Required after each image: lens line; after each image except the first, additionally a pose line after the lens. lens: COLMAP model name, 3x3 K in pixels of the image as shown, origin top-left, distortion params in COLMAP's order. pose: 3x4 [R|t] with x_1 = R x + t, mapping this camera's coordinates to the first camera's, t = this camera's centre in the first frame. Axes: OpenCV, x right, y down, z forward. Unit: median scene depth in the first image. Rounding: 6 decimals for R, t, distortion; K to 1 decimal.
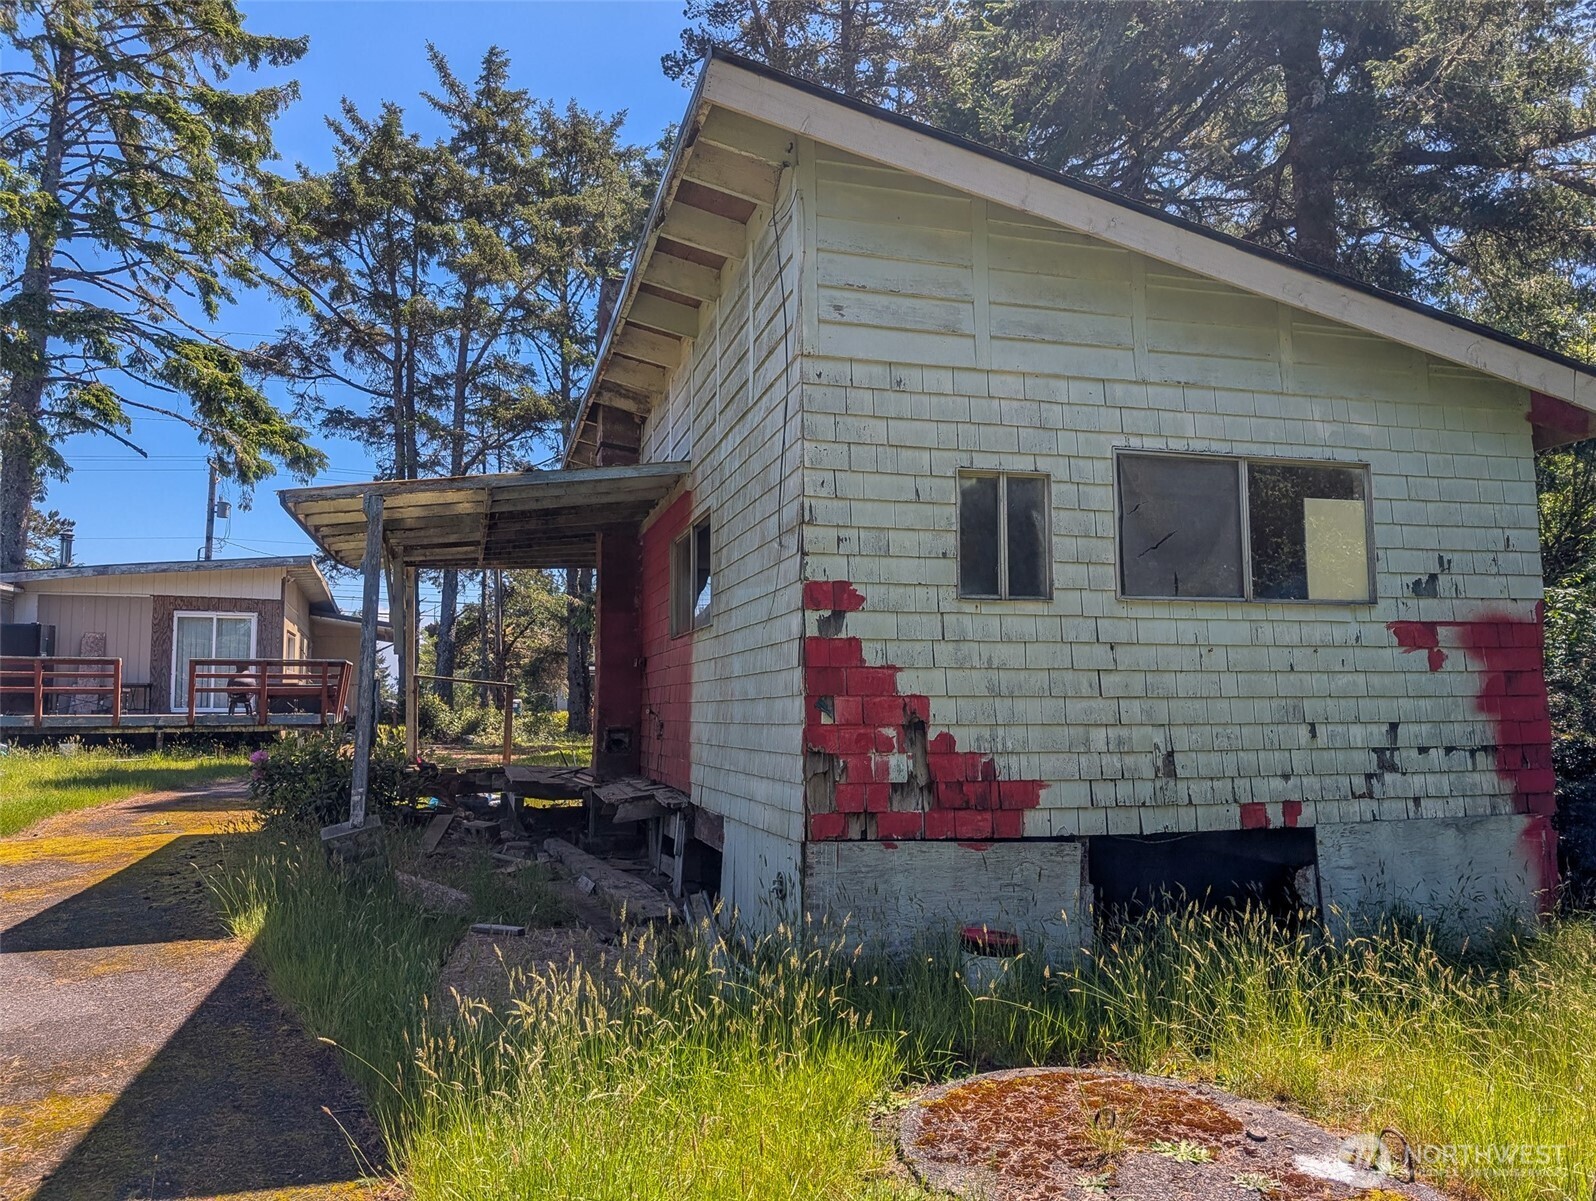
lens RADIAL K [[1114.9, 0, 802.5], [0, 1114.9, 629.0], [0, 0, 1]] dist [0.007524, -0.005221]
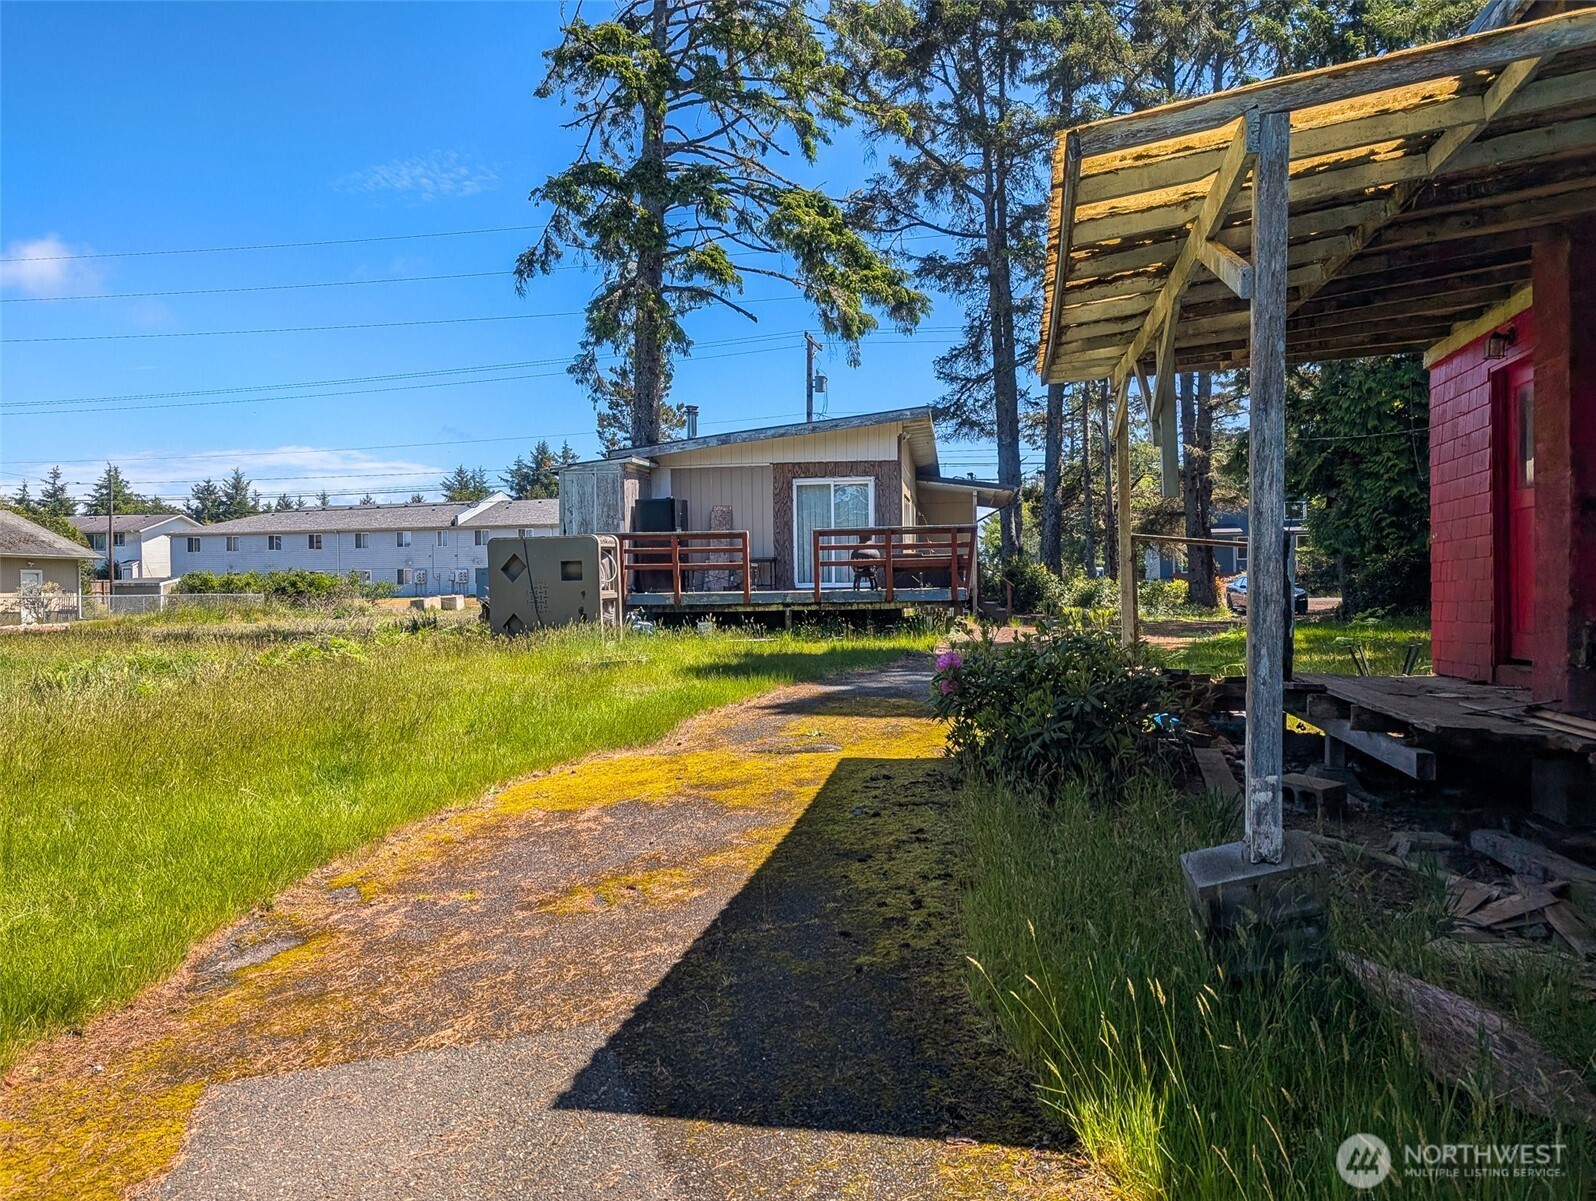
lens RADIAL K [[1138.7, 0, 804.8], [0, 1138.7, 605.3], [0, 0, 1]] dist [-0.001680, -0.010569]
pose [[0.882503, -0.001961, -0.470302, -0.107489], [0.047383, 0.995274, 0.084763, 0.008487], [0.467913, -0.097088, 0.878425, 0.161058]]
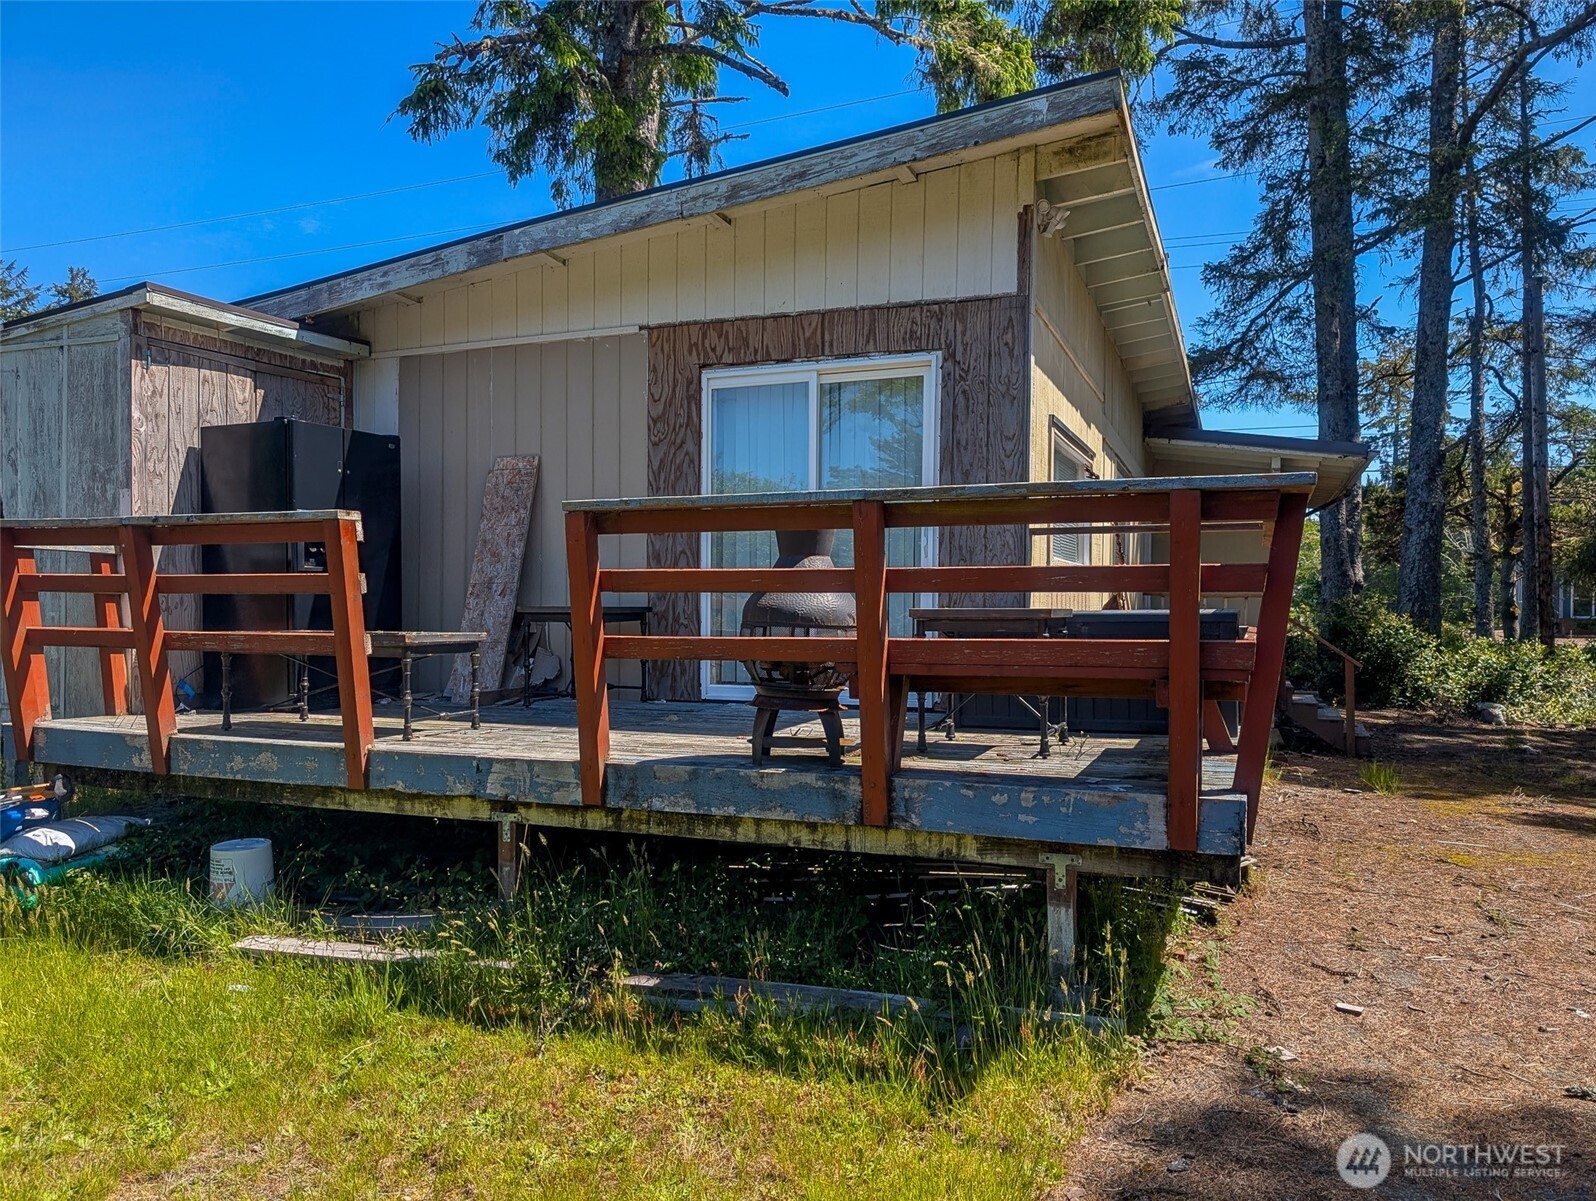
lens RADIAL K [[1138.7, 0, 804.8], [0, 1138.7, 605.3], [0, 0, 1]] dist [-0.001680, -0.010569]
pose [[0.748103, 0.004804, -0.663565, -0.324265], [0.039621, 0.997866, 0.051893, 0.032315], [0.662399, -0.065113, 0.746316, 0.759492]]
